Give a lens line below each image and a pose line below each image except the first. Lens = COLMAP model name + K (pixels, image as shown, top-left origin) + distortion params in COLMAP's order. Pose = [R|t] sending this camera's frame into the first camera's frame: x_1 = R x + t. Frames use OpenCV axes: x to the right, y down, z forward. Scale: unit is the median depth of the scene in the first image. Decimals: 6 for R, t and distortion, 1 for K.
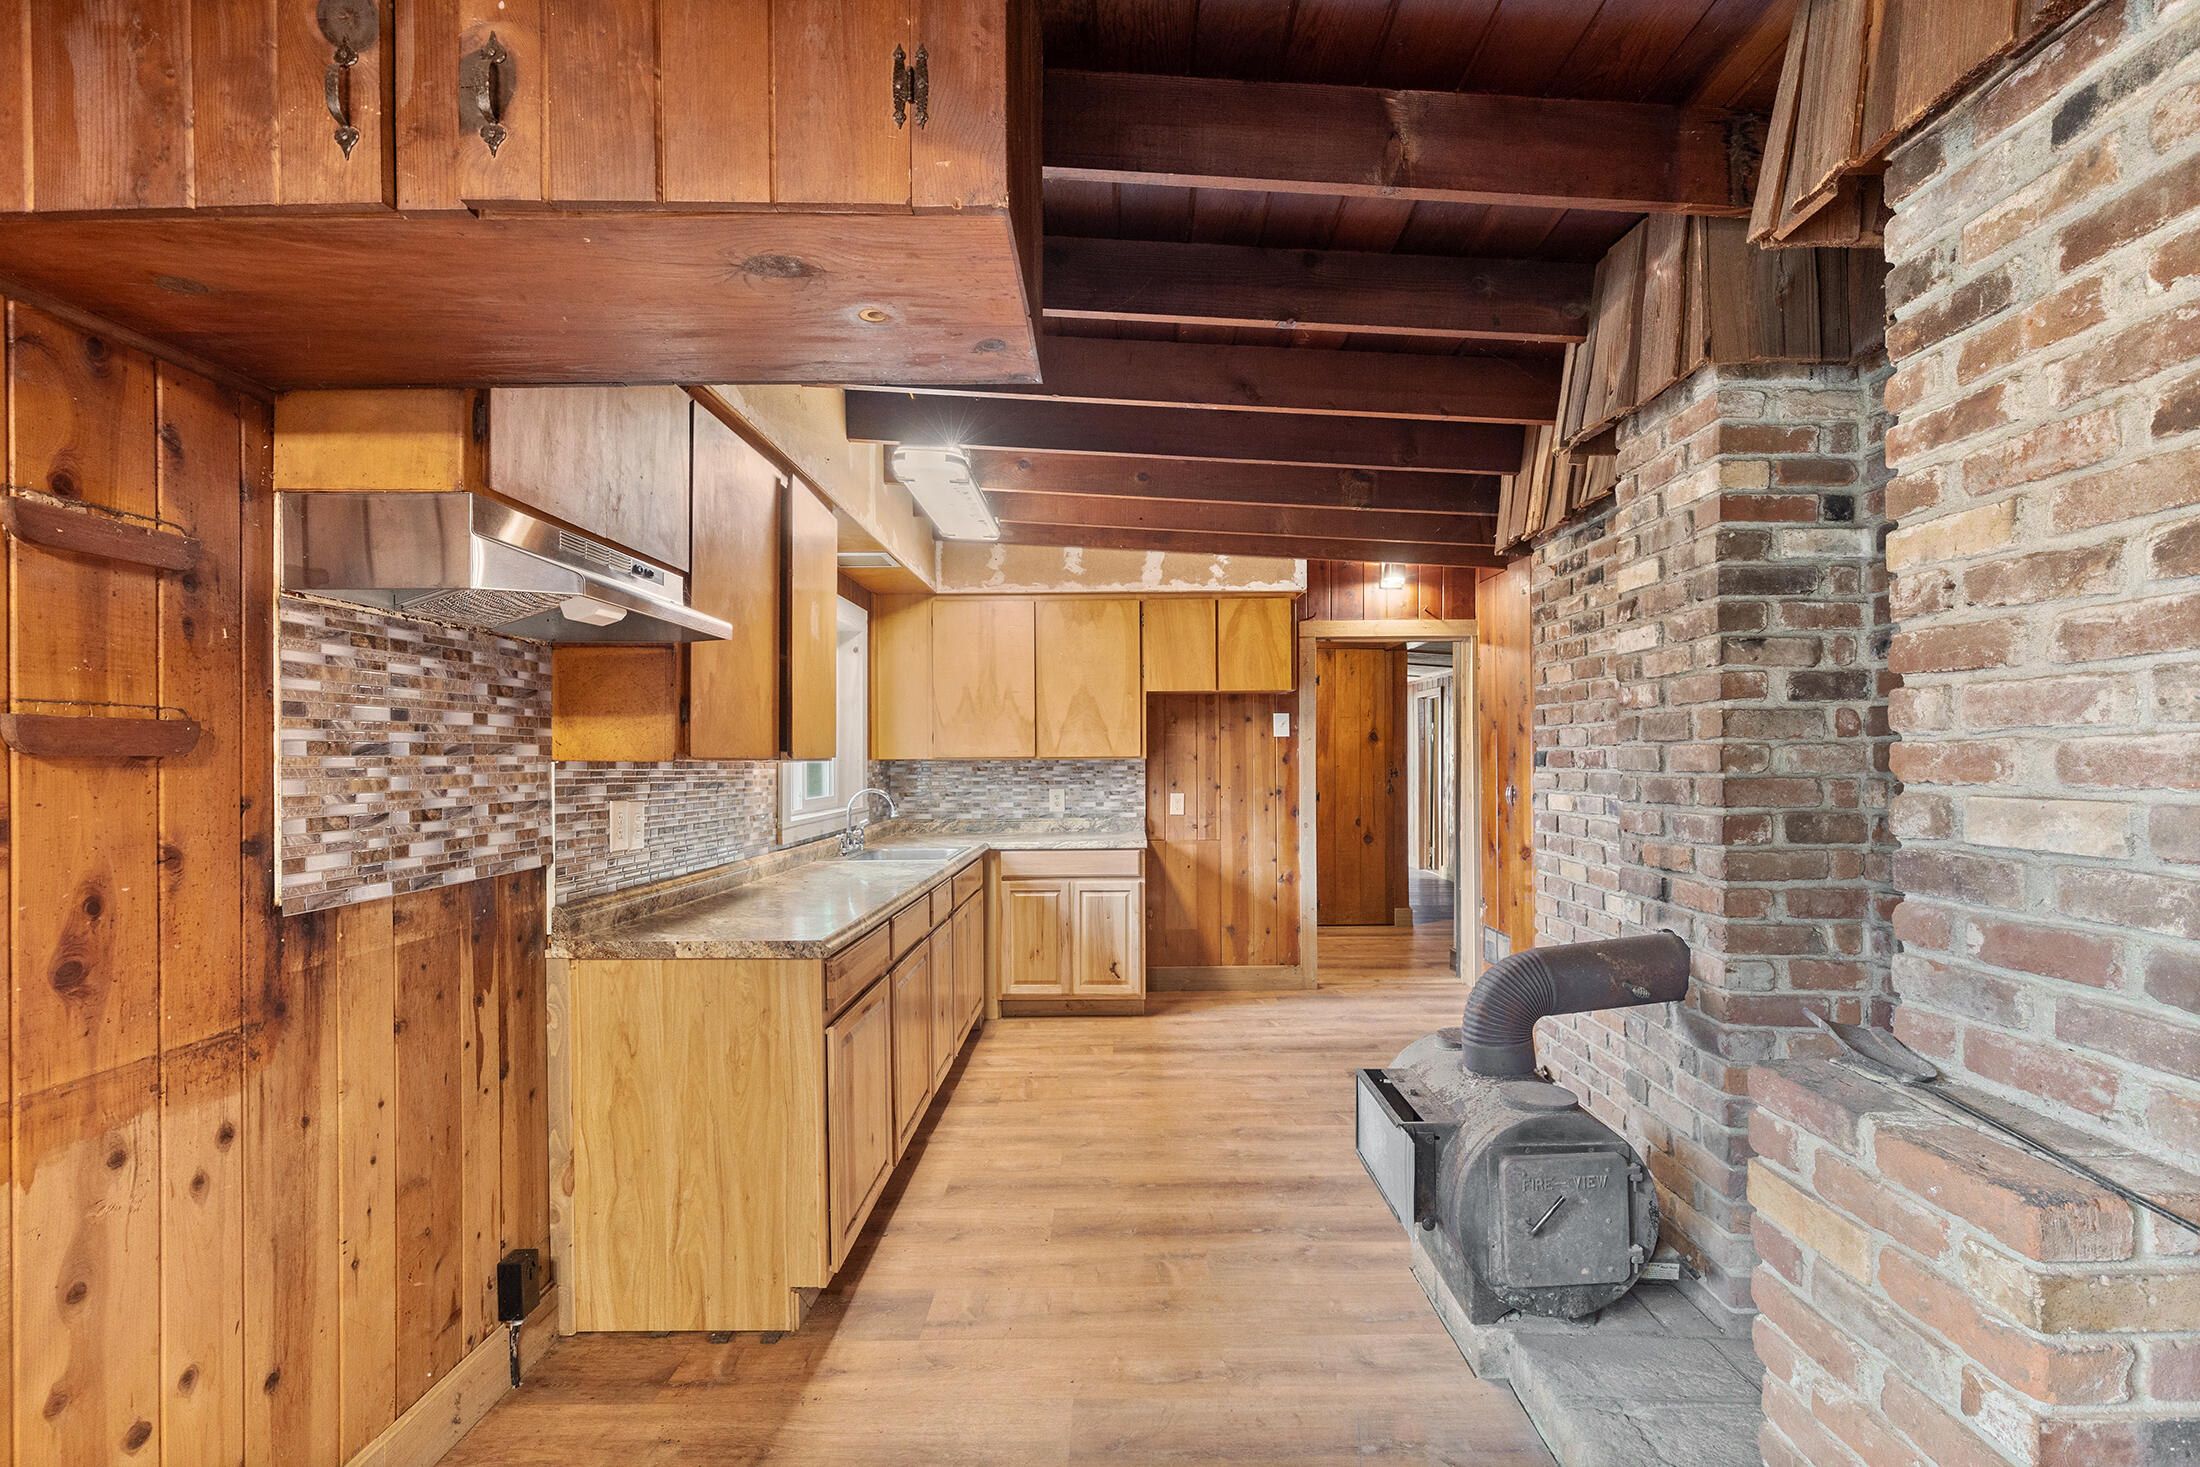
lens RADIAL K [[1008.1, 0, 1107.5], [0, 1008.1, 743.2], [0, 0, 1]] dist [0.001005, -0.000246]
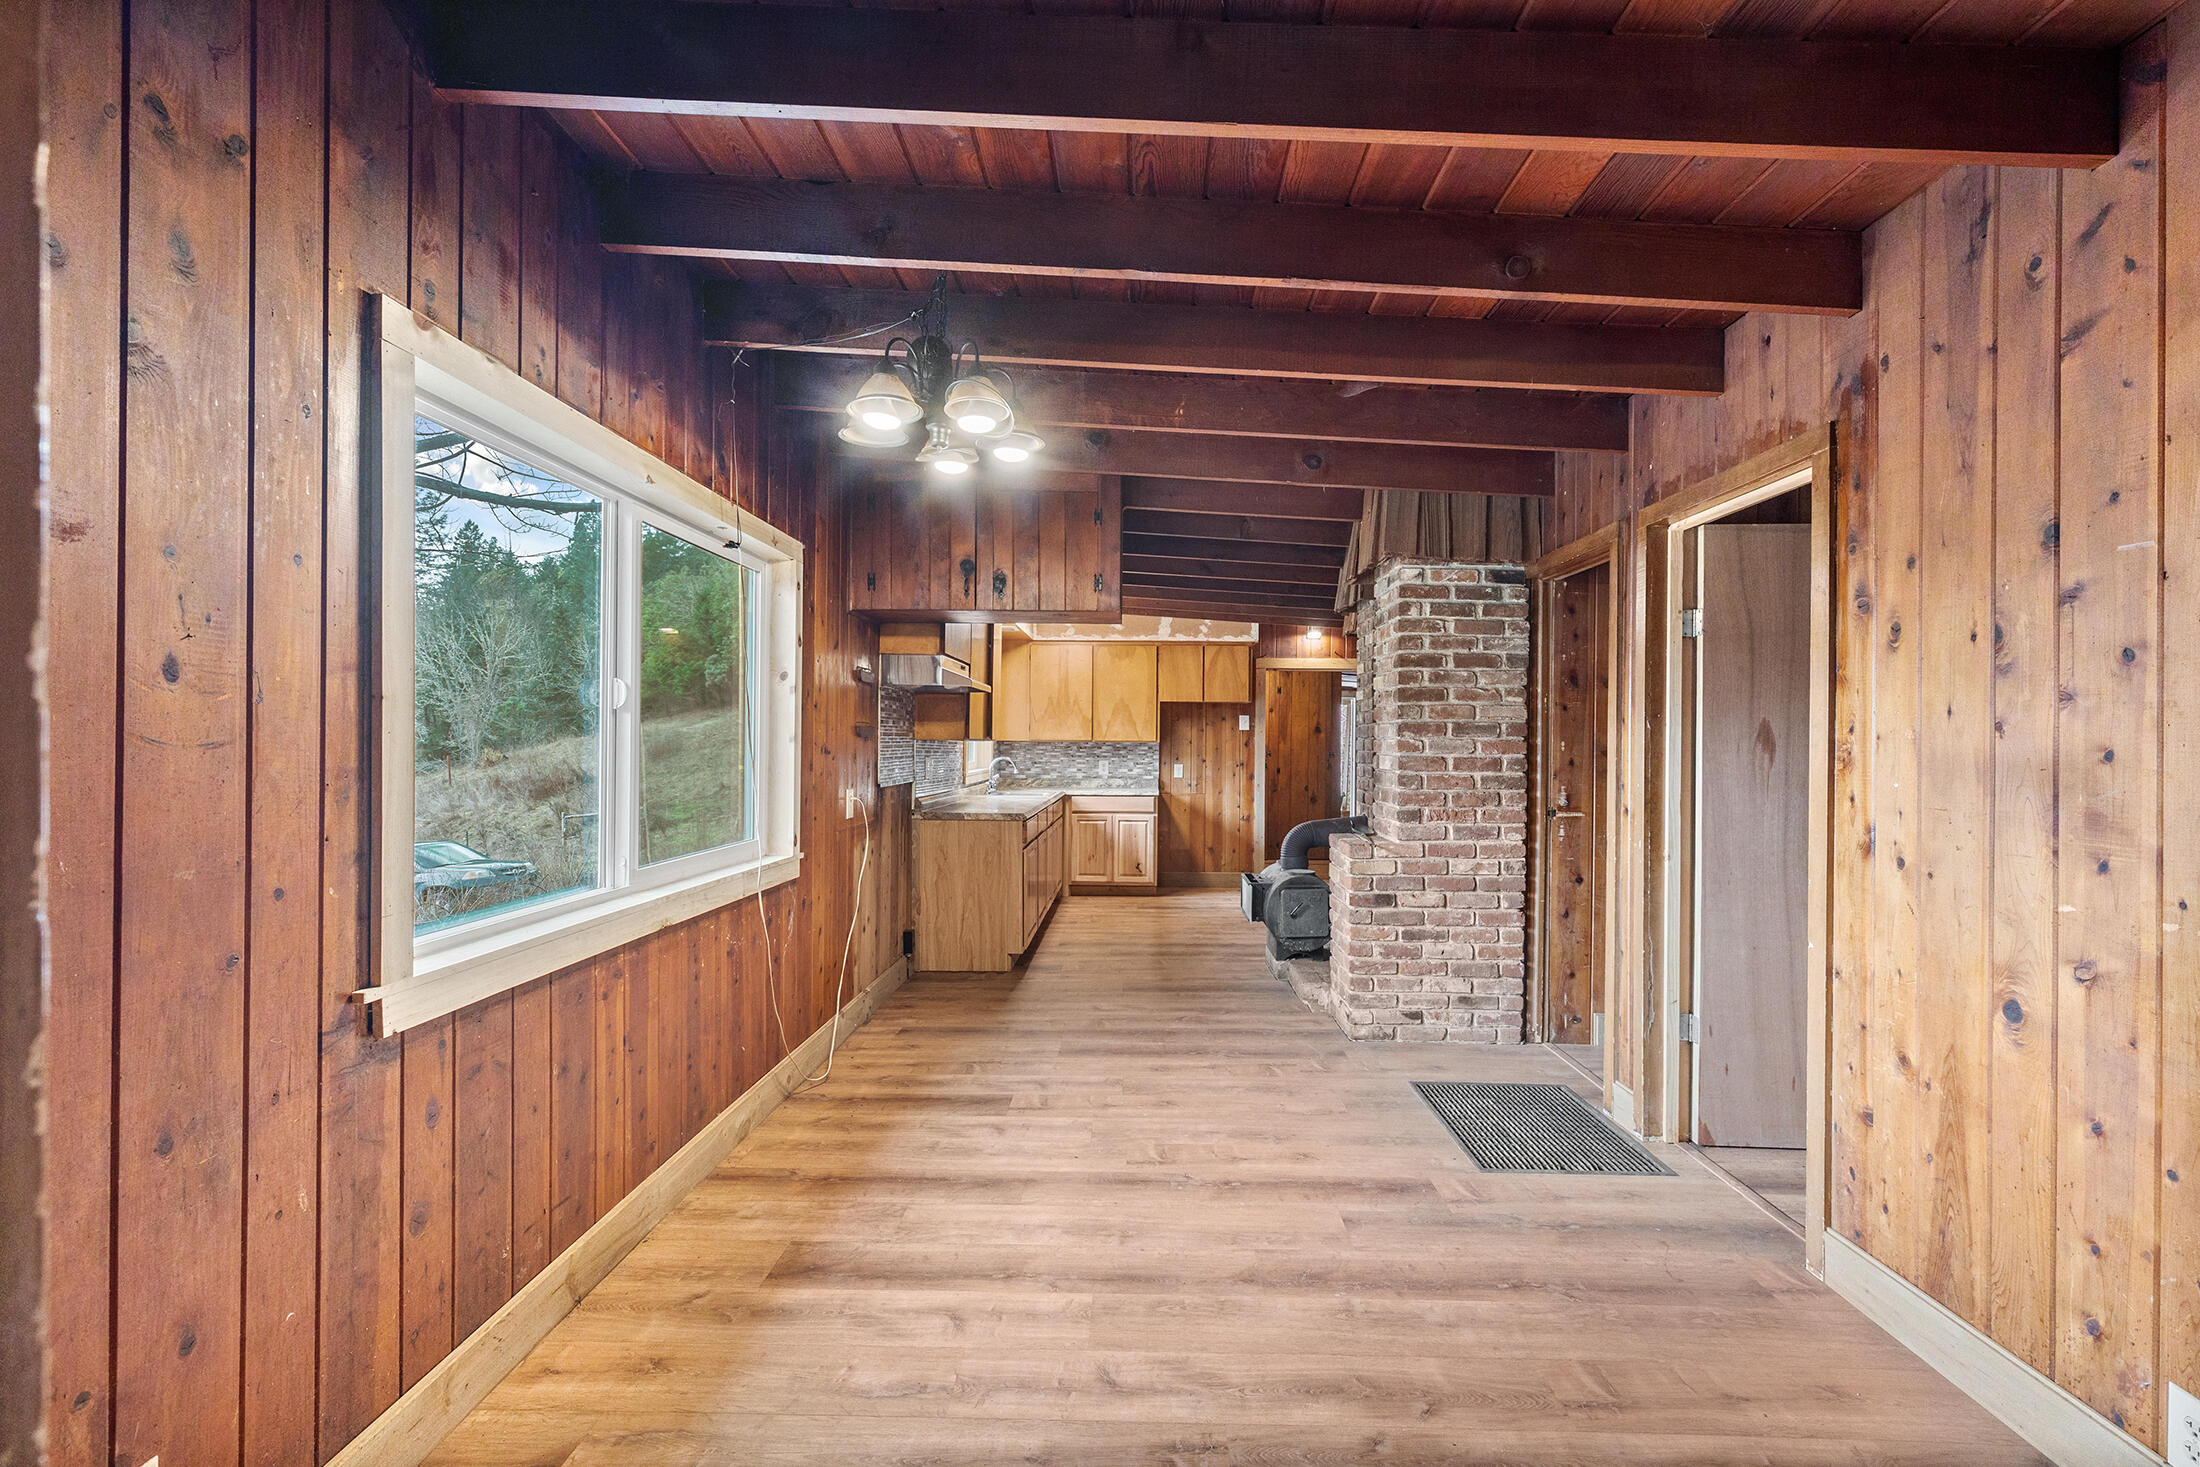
lens RADIAL K [[1008.1, 0, 1107.5], [0, 1008.1, 743.2], [0, 0, 1]] dist [0.001005, -0.000246]
pose [[0.999650, 0.013831, -0.022534, -0.009152], [-0.013463, 0.999775, 0.016414, -0.009247], [0.022756, -0.016105, 0.999611, -0.646561]]
